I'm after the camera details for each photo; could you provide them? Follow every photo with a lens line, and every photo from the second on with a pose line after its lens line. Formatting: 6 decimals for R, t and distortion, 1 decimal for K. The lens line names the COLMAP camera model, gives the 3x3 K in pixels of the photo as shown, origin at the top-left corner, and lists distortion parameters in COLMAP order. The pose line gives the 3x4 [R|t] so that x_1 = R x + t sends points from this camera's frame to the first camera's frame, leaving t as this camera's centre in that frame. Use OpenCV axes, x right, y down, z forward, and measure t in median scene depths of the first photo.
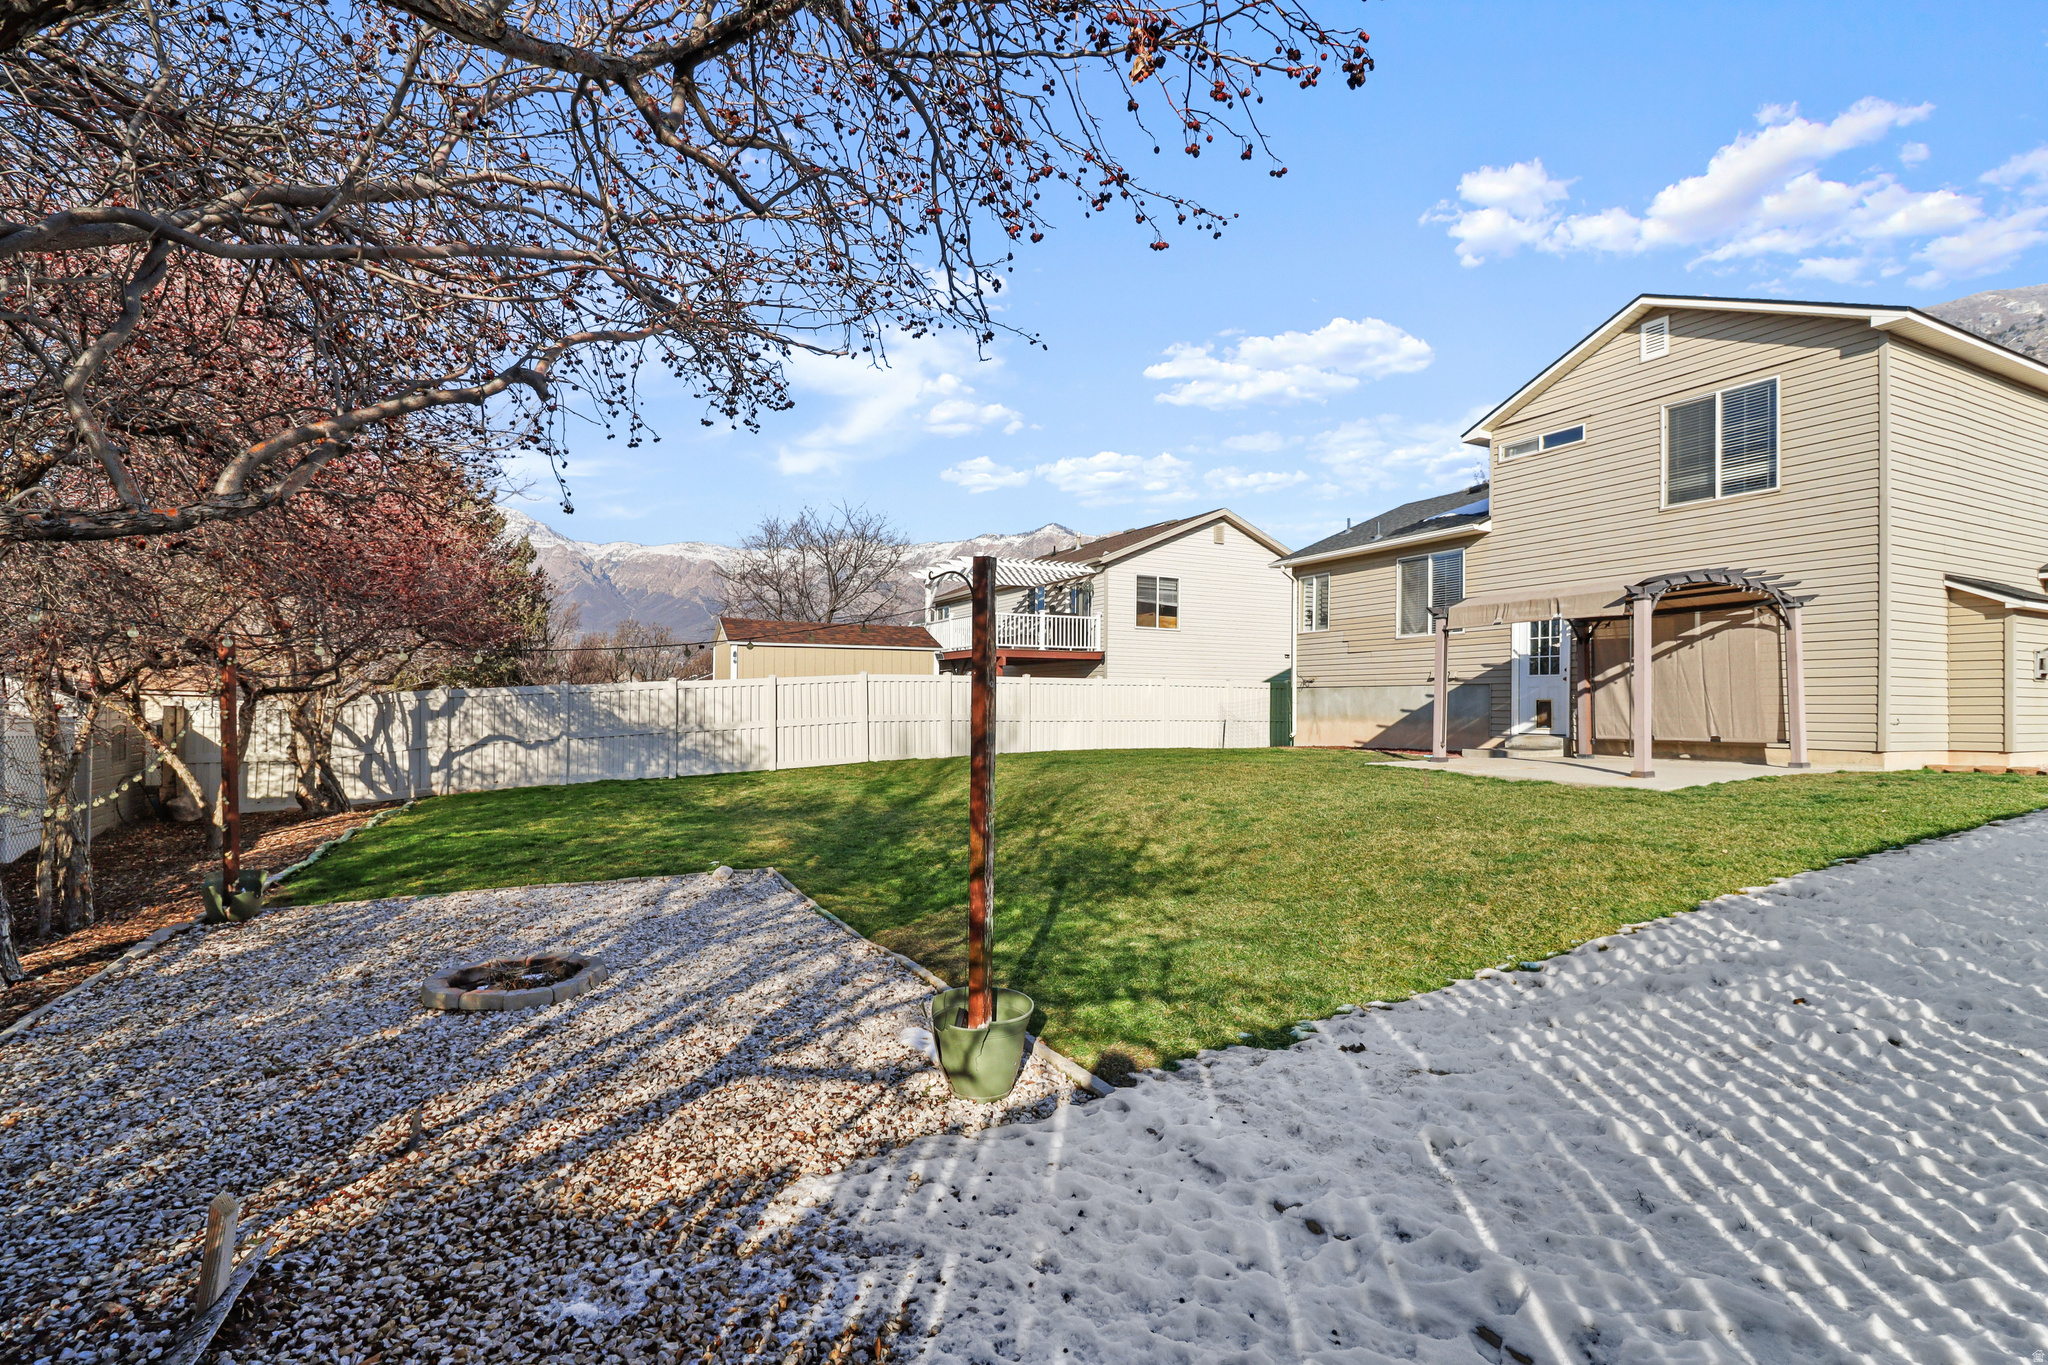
lens RADIAL K [[970.0, 0, 1019.3], [0, 970.0, 690.4], [0, 0, 1]] dist [0.000666, -0.012702]
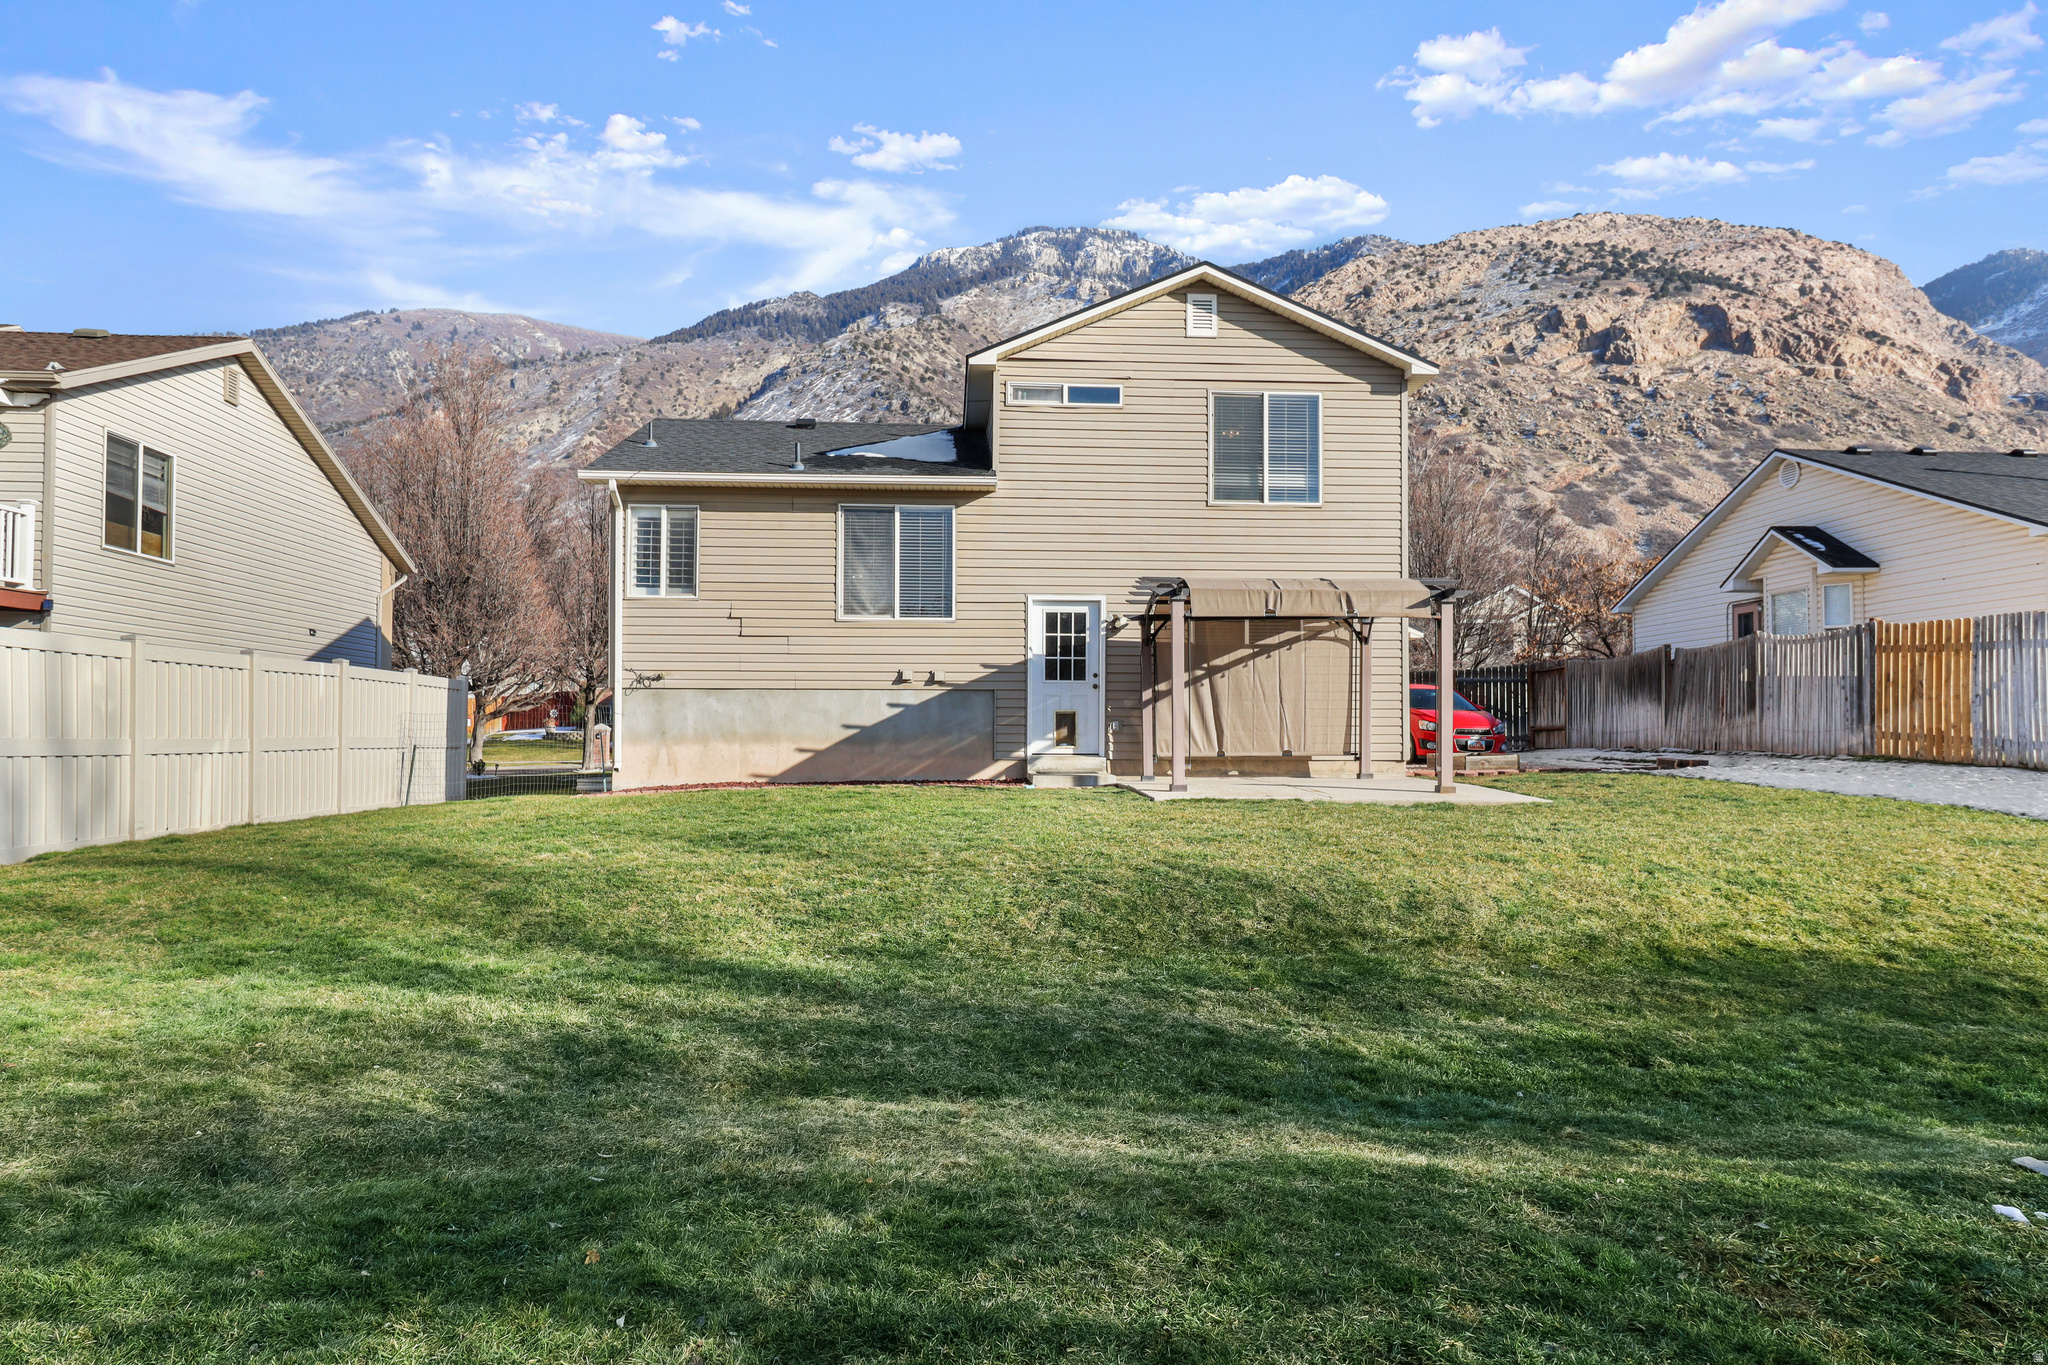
lens RADIAL K [[1287.3, 0, 1020.7], [0, 1287.3, 694.1], [0, 0, 1]] dist [0.005344, -0.003535]
pose [[0.367880, 0.022894, 0.929591, -0.464588], [-0.013230, 0.999725, -0.019386, 0.016267], [-0.929779, -0.005167, 0.368082, 0.631756]]
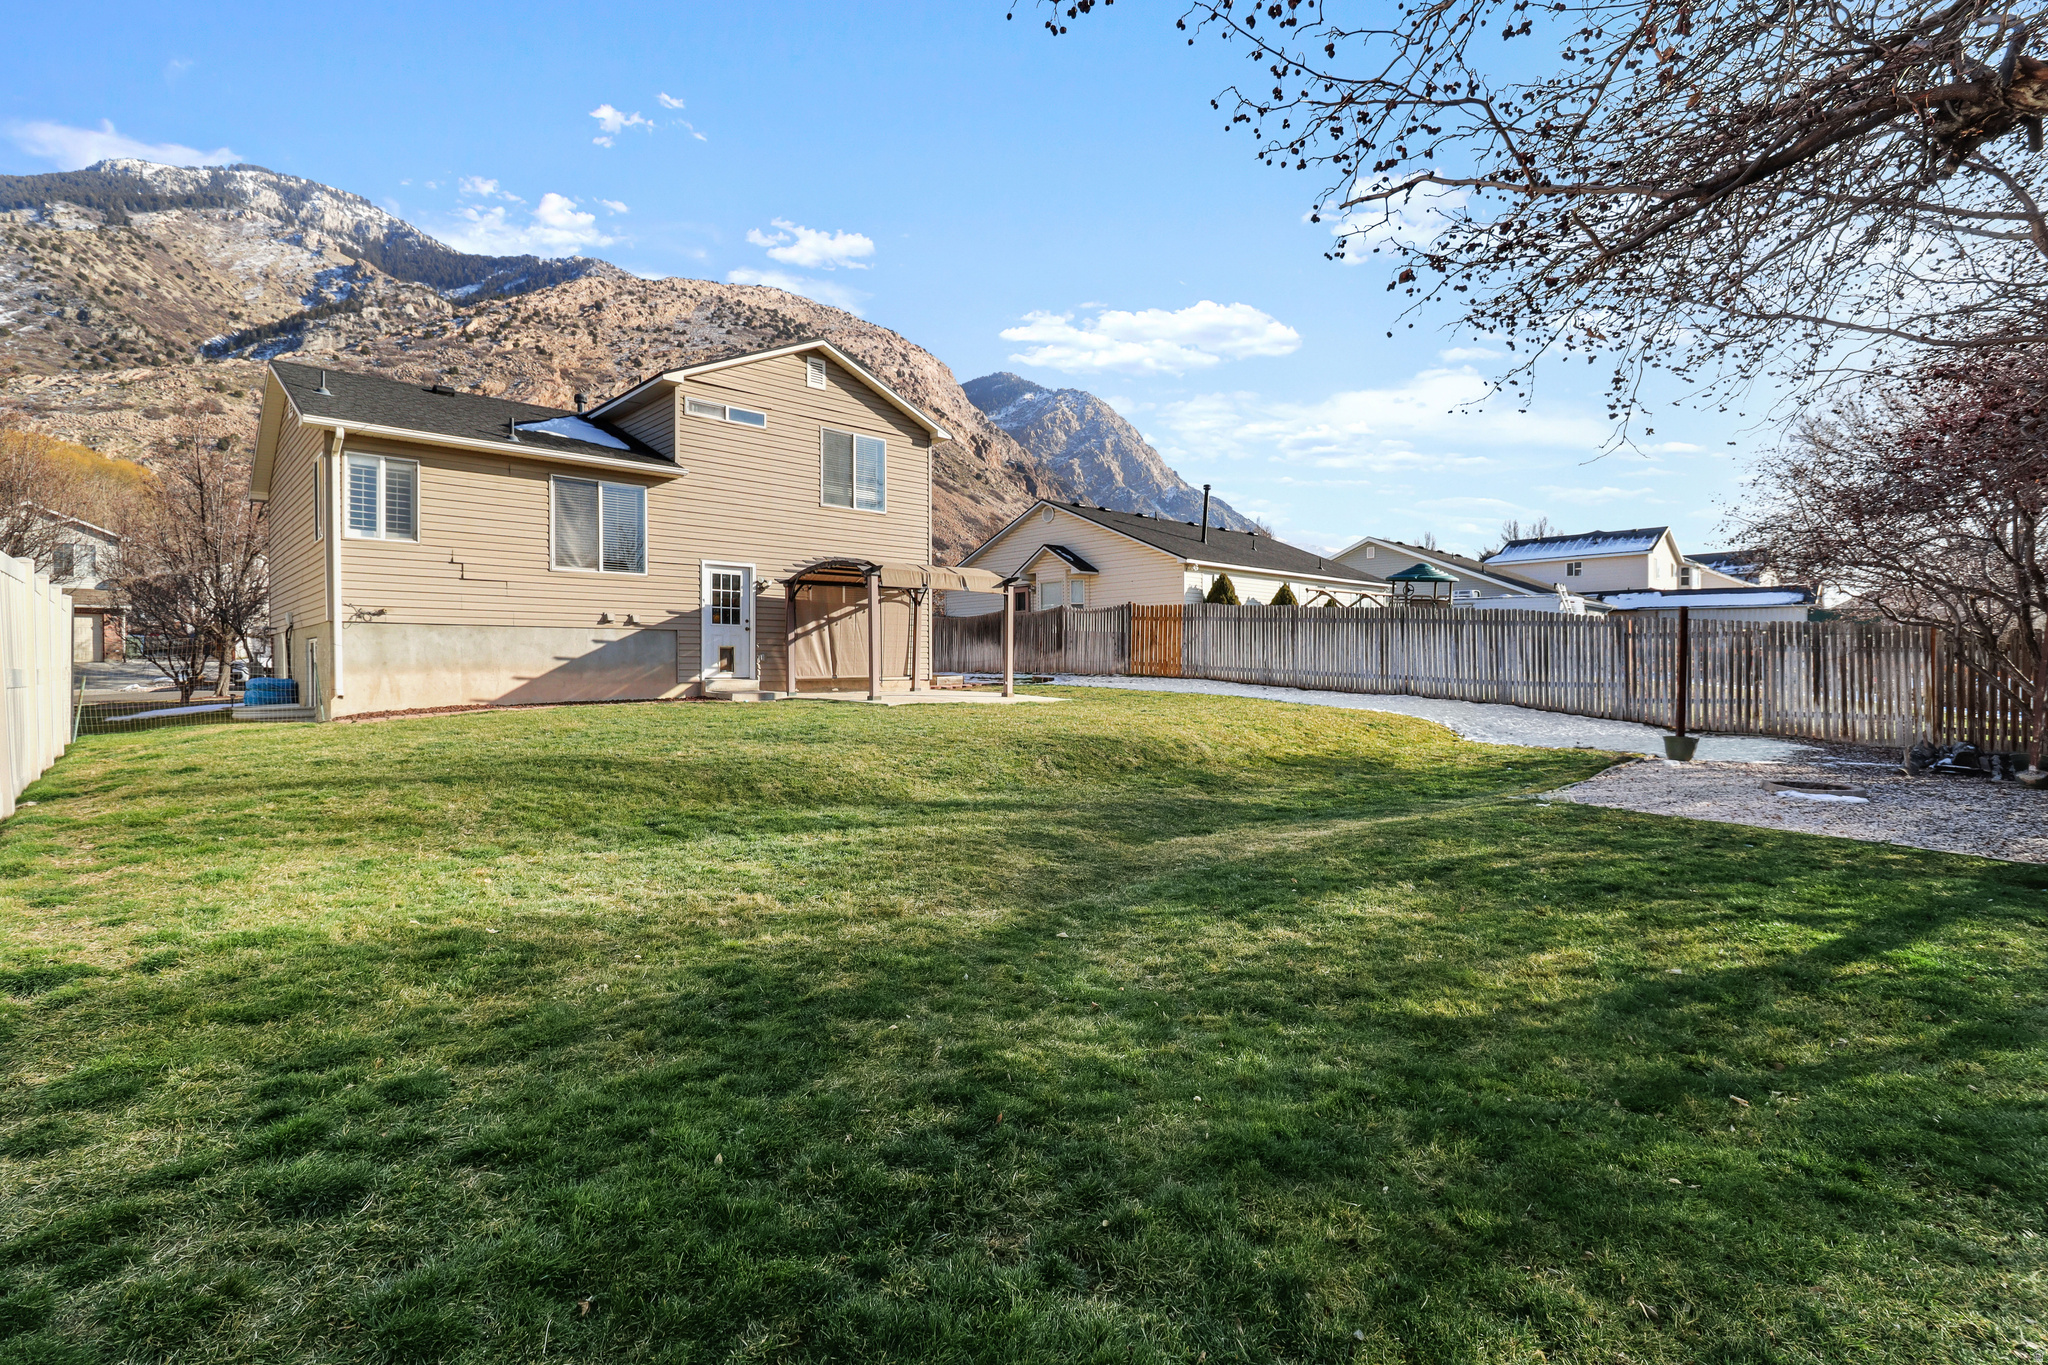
lens RADIAL K [[973.6, 0, 1058.0], [0, 973.6, 666.5], [0, 0, 1]] dist [0.000423, -0.011580]
pose [[-0.337238, -0.007989, 0.941386, -0.621790], [-0.015204, 0.999880, 0.003039, 0.022416], [-0.941297, -0.013288, -0.337319, 1.005663]]
